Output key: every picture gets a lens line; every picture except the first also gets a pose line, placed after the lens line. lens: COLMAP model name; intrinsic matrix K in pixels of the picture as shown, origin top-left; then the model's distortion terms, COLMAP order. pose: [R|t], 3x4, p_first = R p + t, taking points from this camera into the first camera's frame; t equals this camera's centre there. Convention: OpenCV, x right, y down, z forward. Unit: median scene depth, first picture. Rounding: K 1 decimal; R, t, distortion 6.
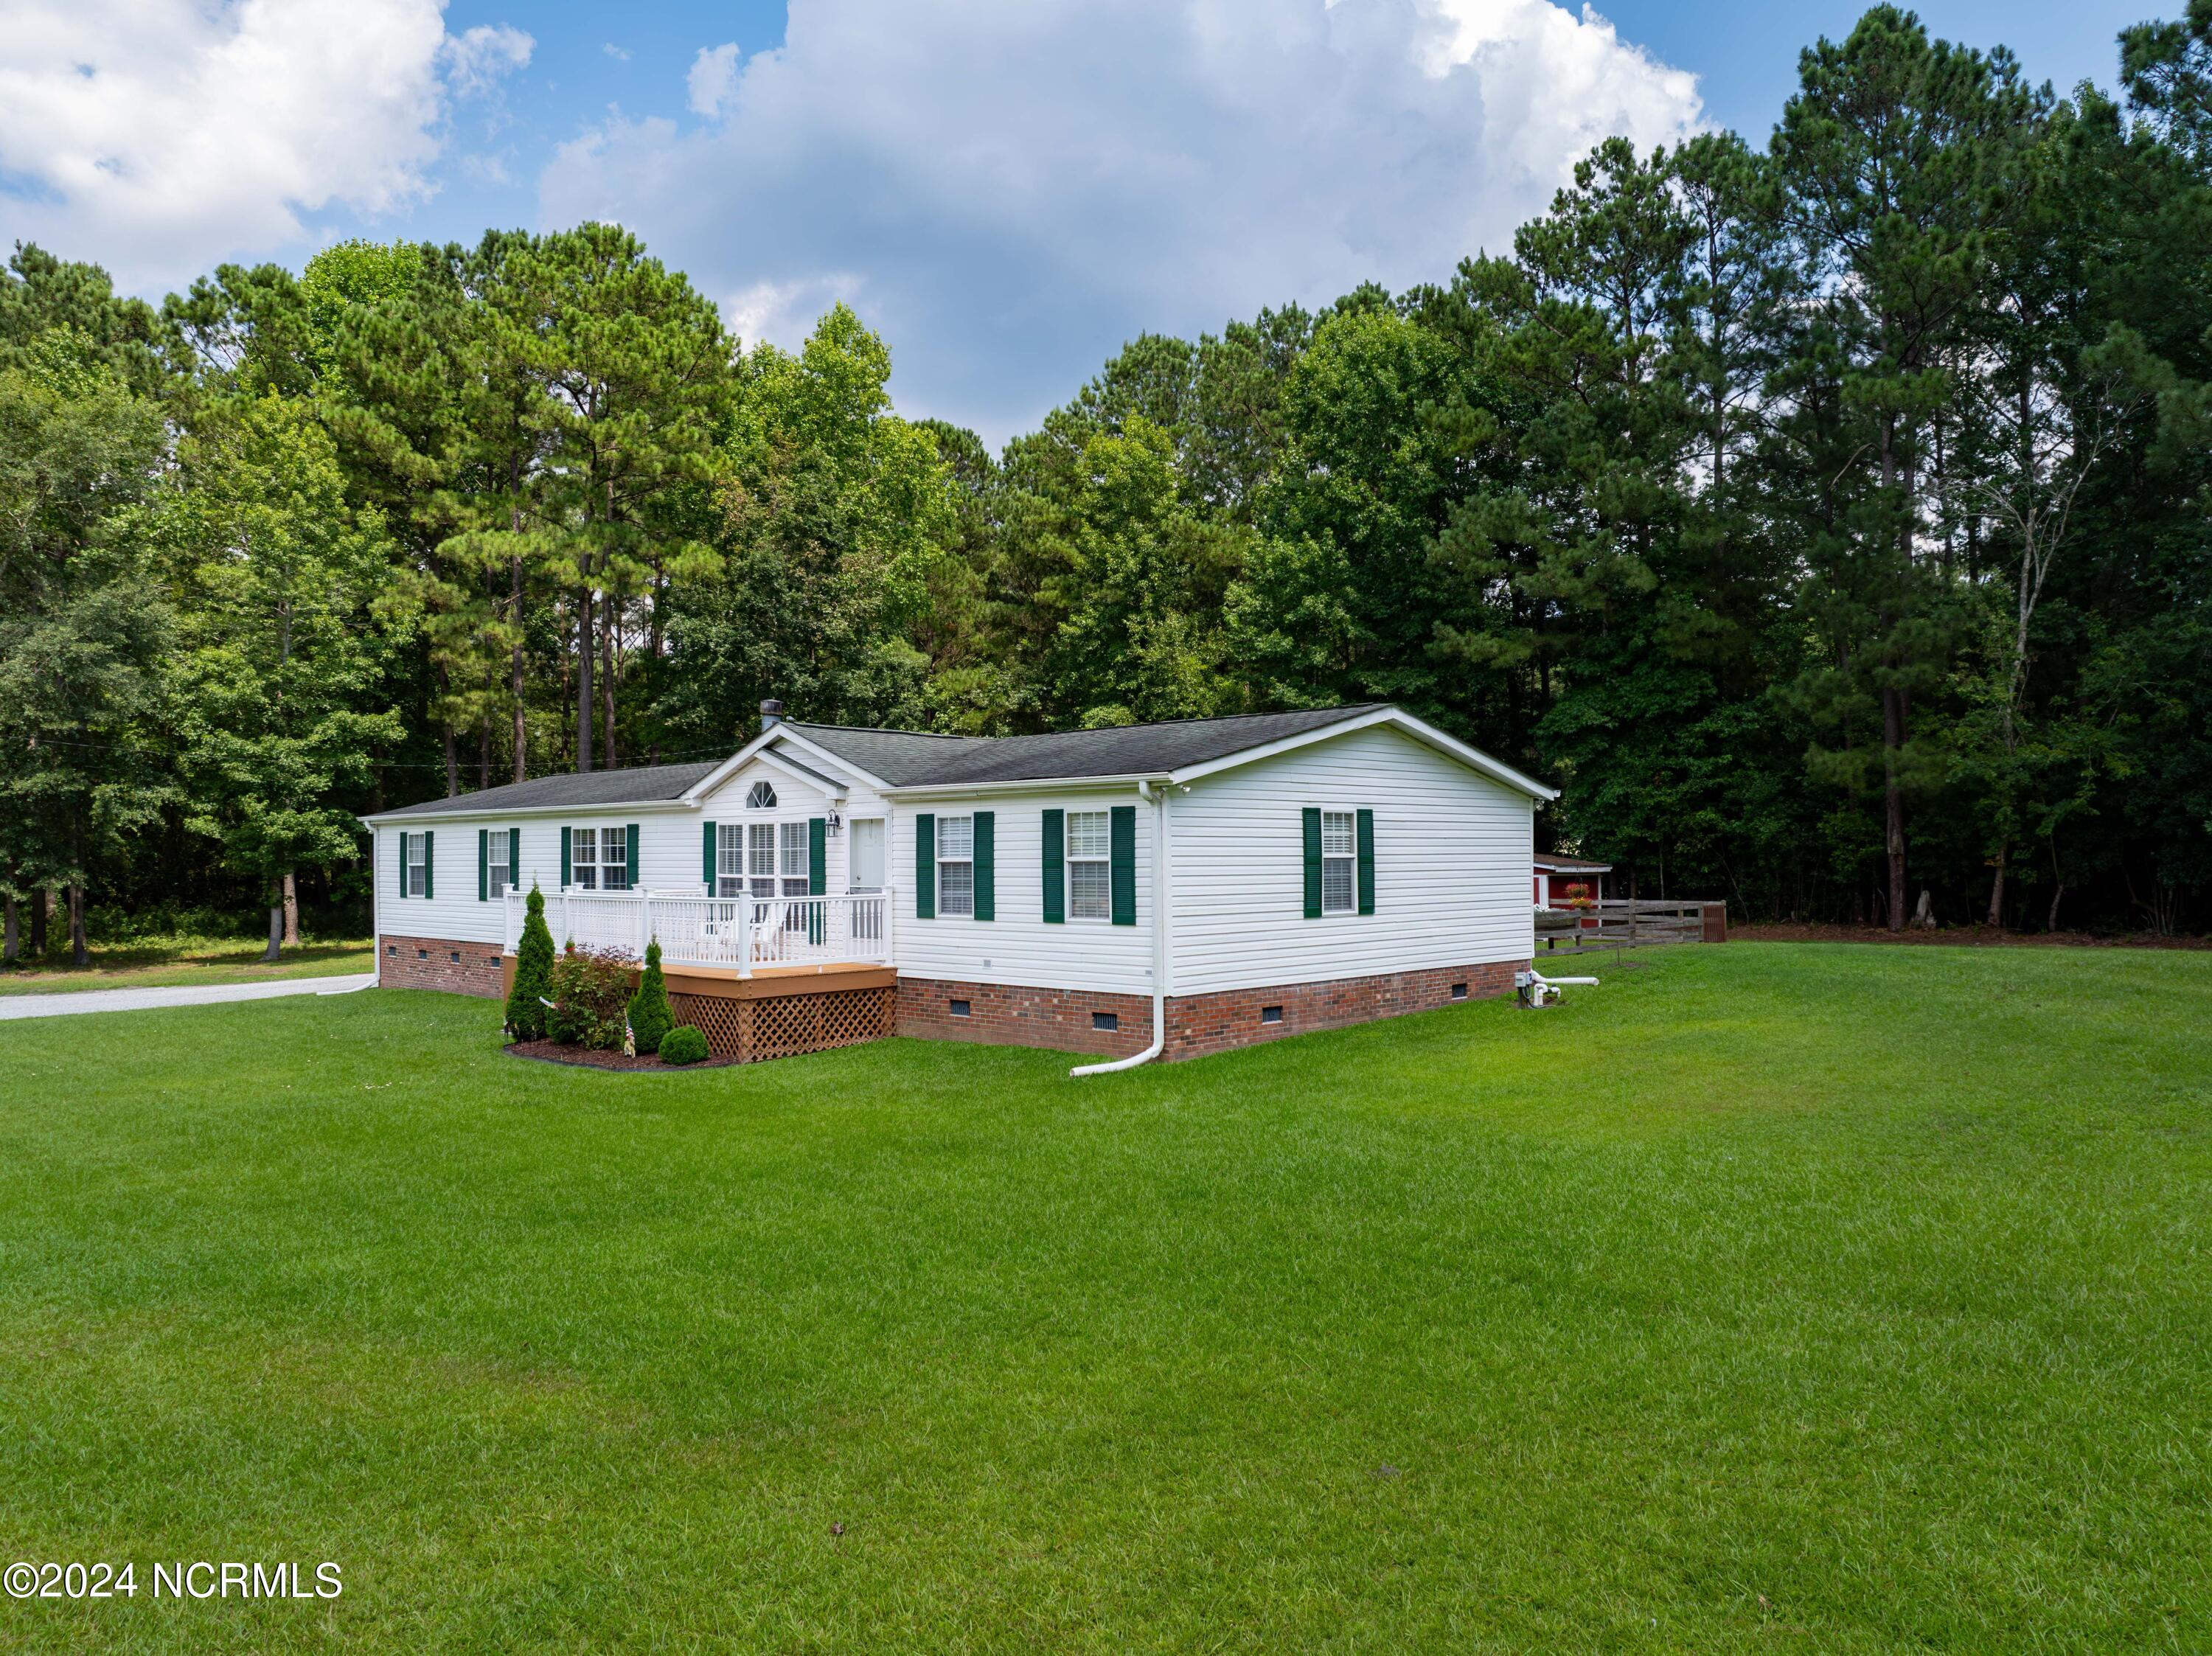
lens RADIAL K [[1562.1, 0, 1107.2], [0, 1562.1, 820.8], [0, 0, 1]] dist [-0.039676, 0.007441]
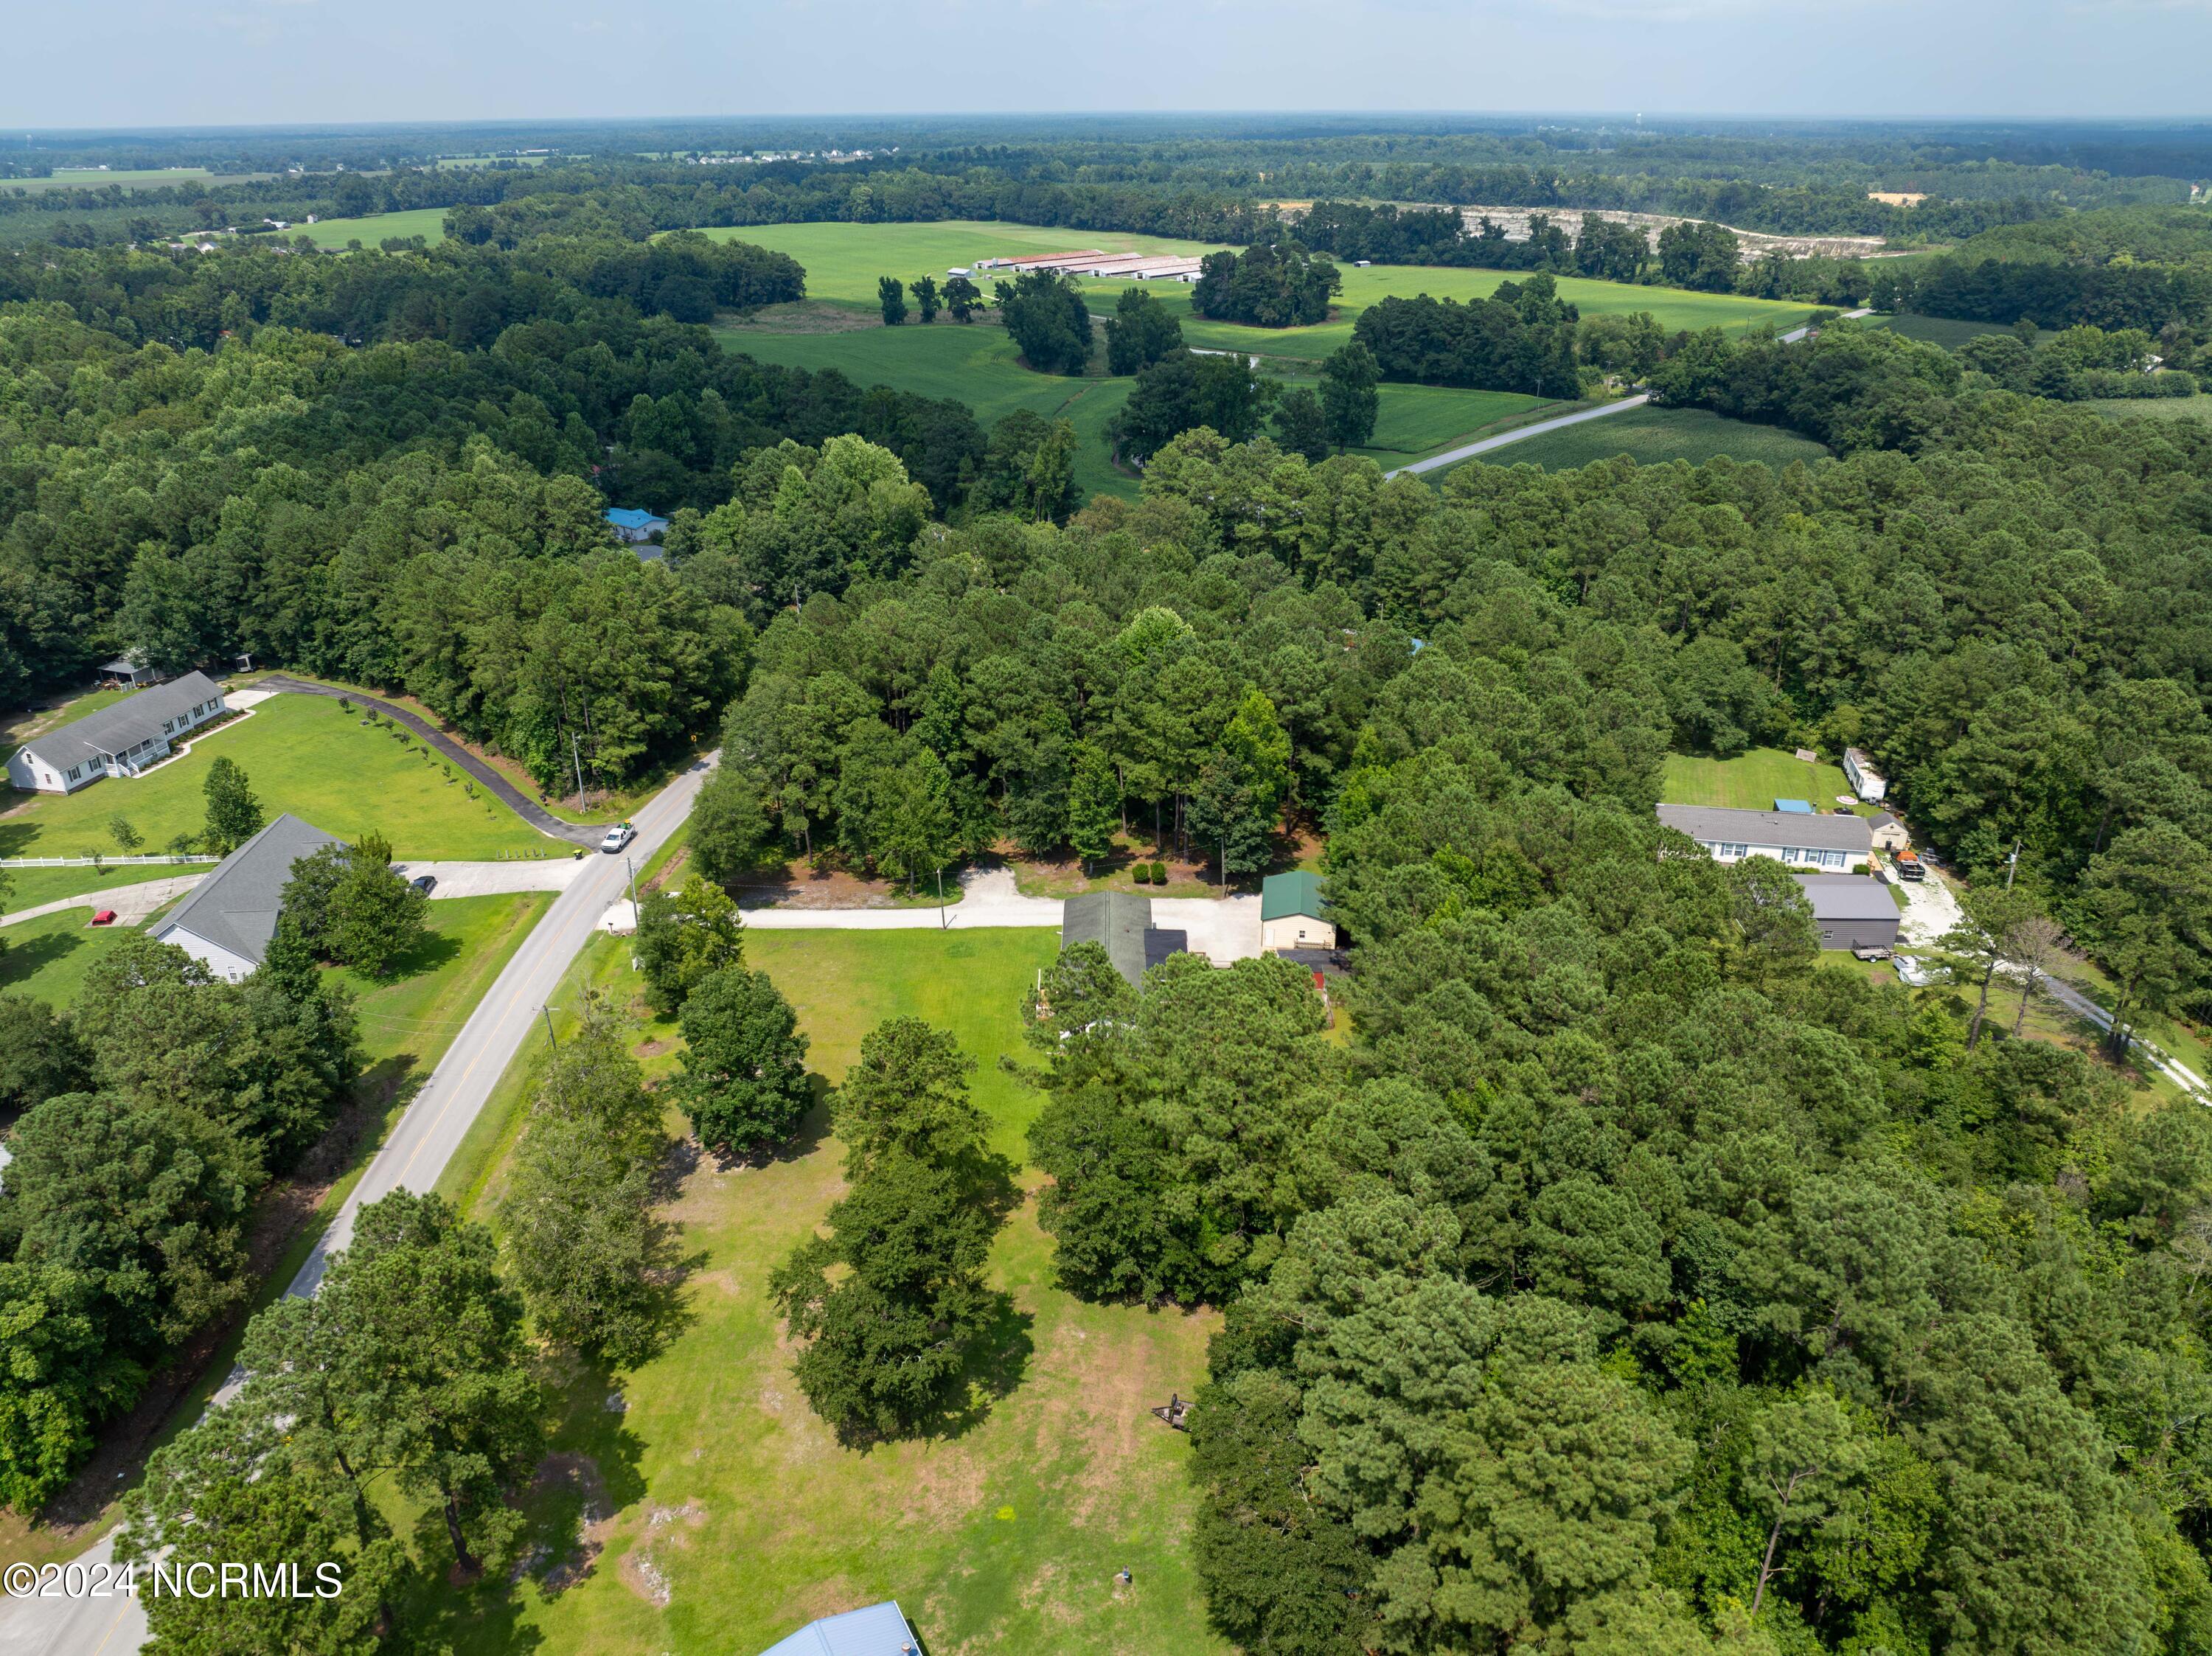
lens RADIAL K [[1562.1, 0, 1116.2], [0, 1562.1, 819.2], [0, 0, 1]] dist [-0.039676, 0.007441]
pose [[0.695848, 0.301807, -0.651697, 2.550492], [0.020076, 0.898888, 0.437719, -2.216058], [0.717909, -0.317669, 0.619430, -1.681145]]
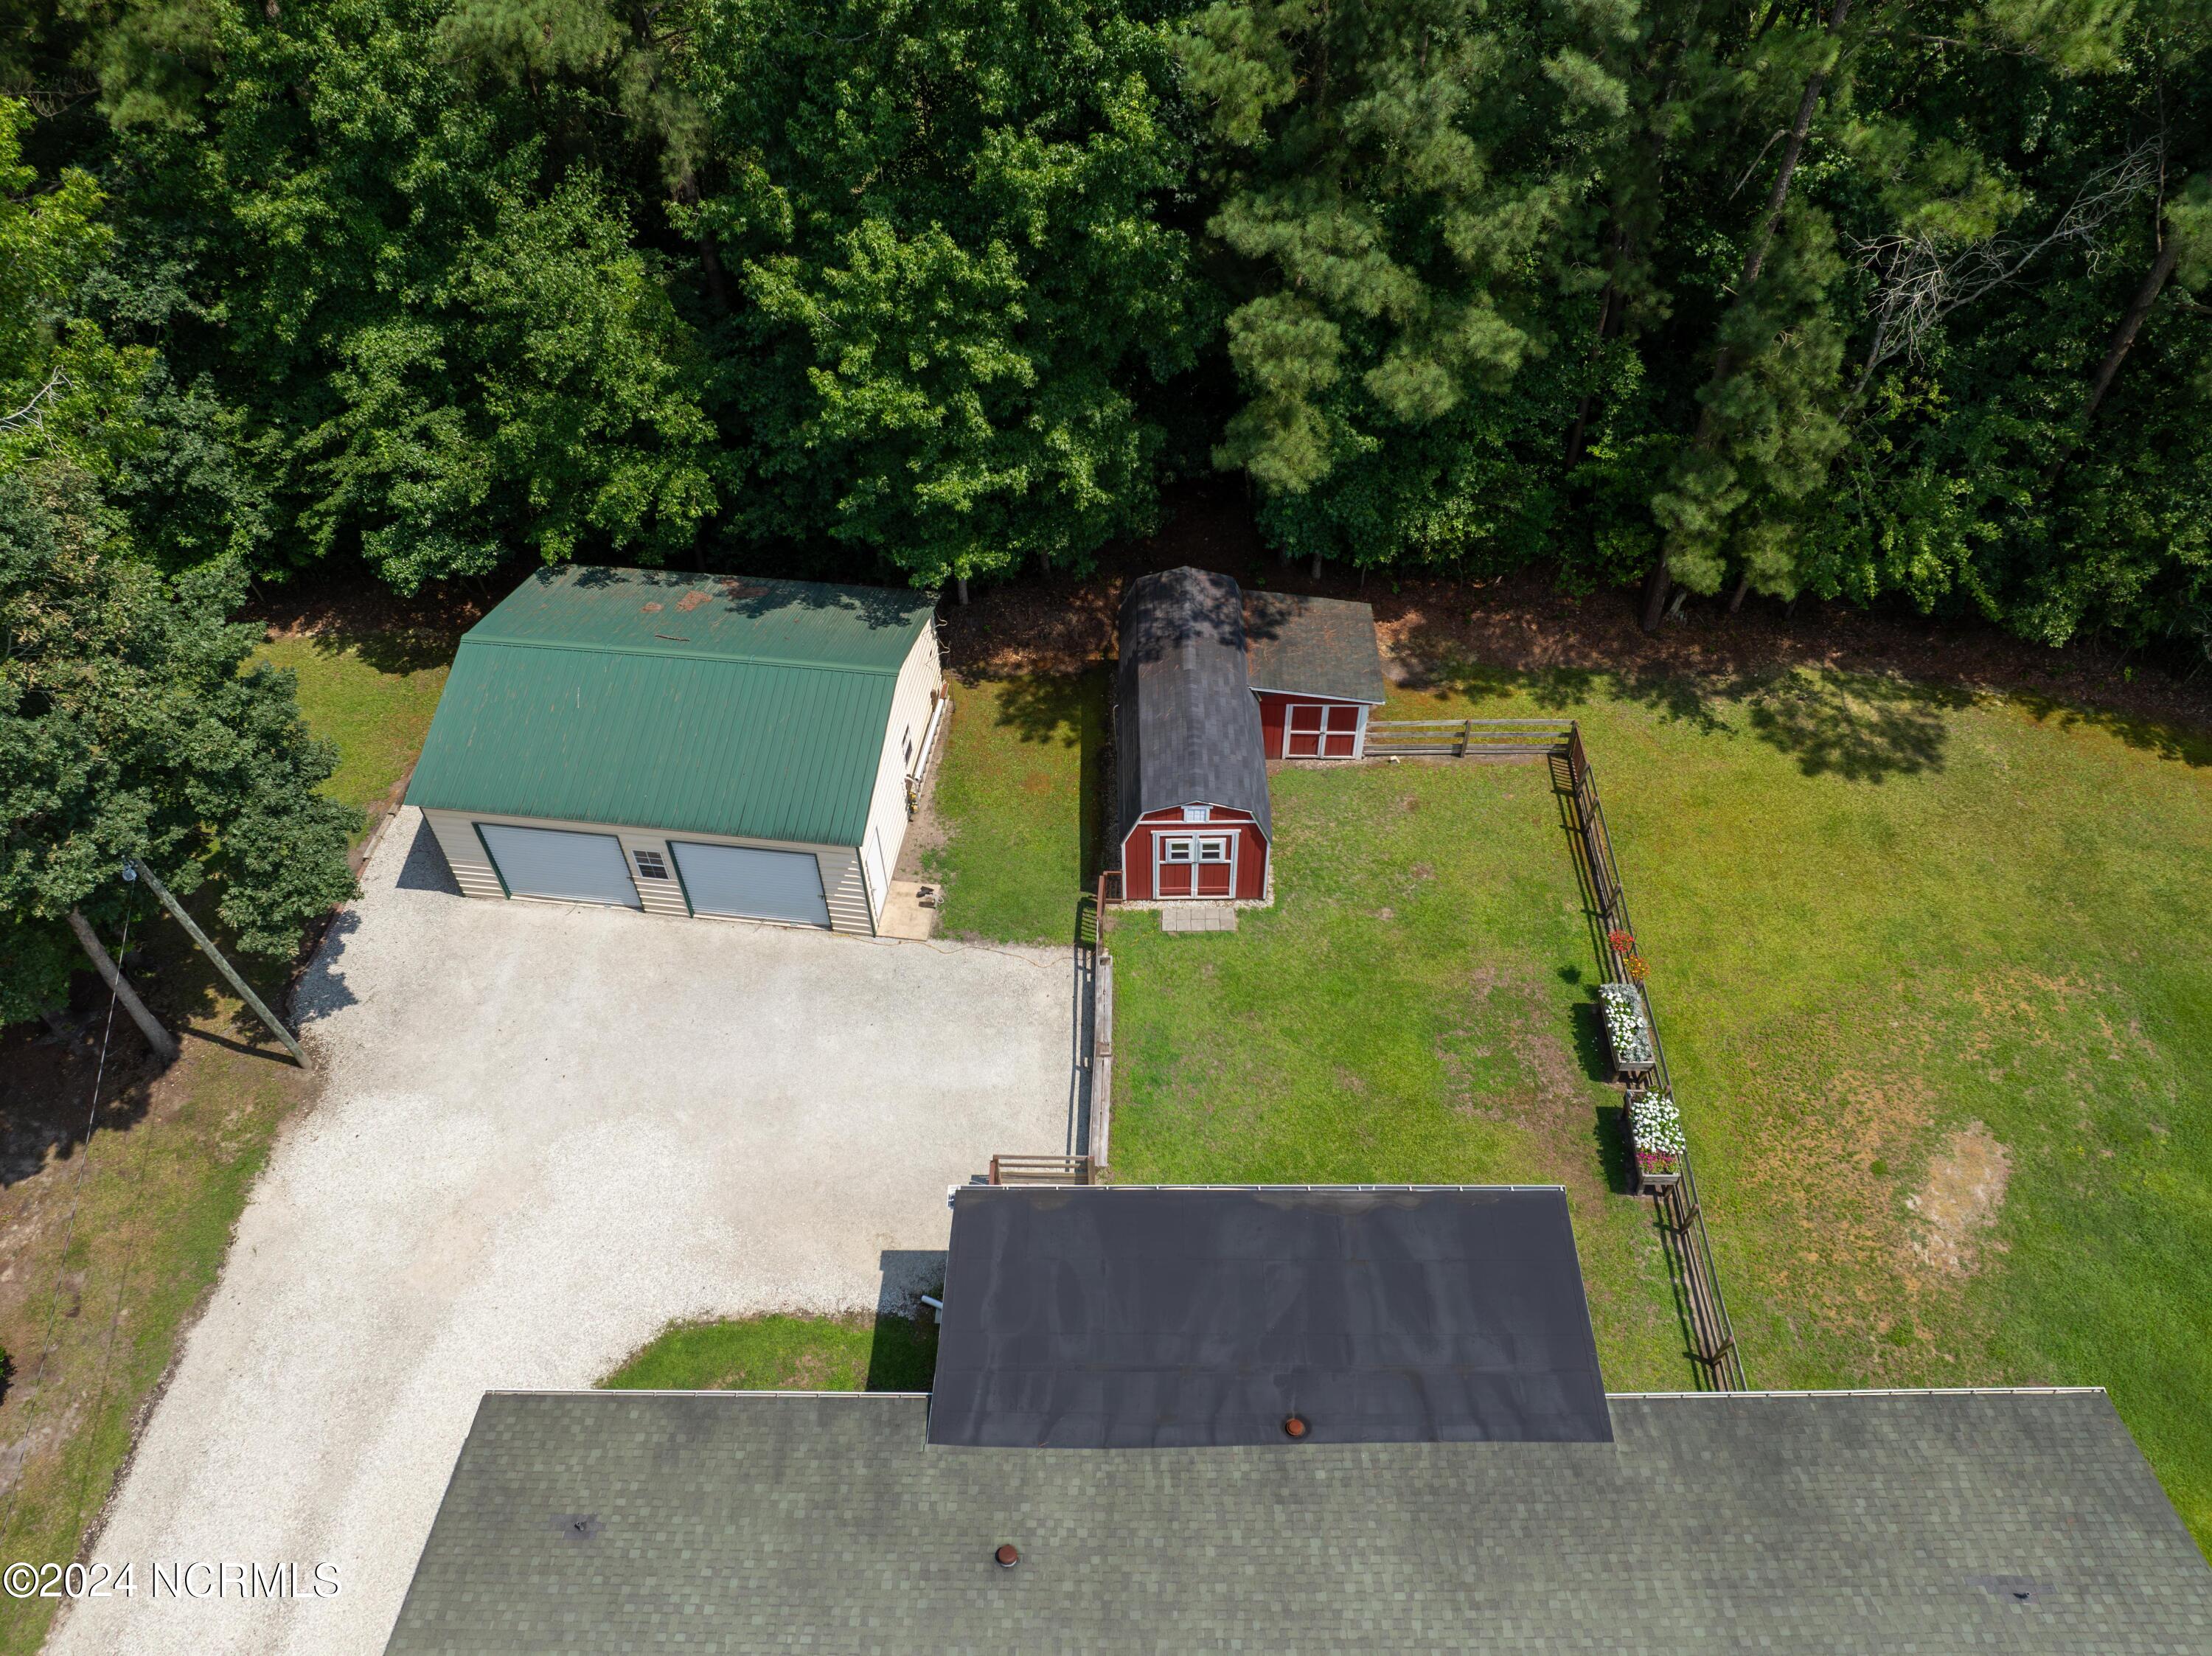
lens RADIAL K [[1562.1, 0, 1116.8], [0, 1562.1, 821.8], [0, 0, 1]] dist [-0.039676, 0.007441]
pose [[0.722226, -0.510095, 0.467111, -0.281294], [-0.011066, 0.666742, 0.745206, -0.648019], [-0.691568, -0.543377, 0.475894, 0.787965]]
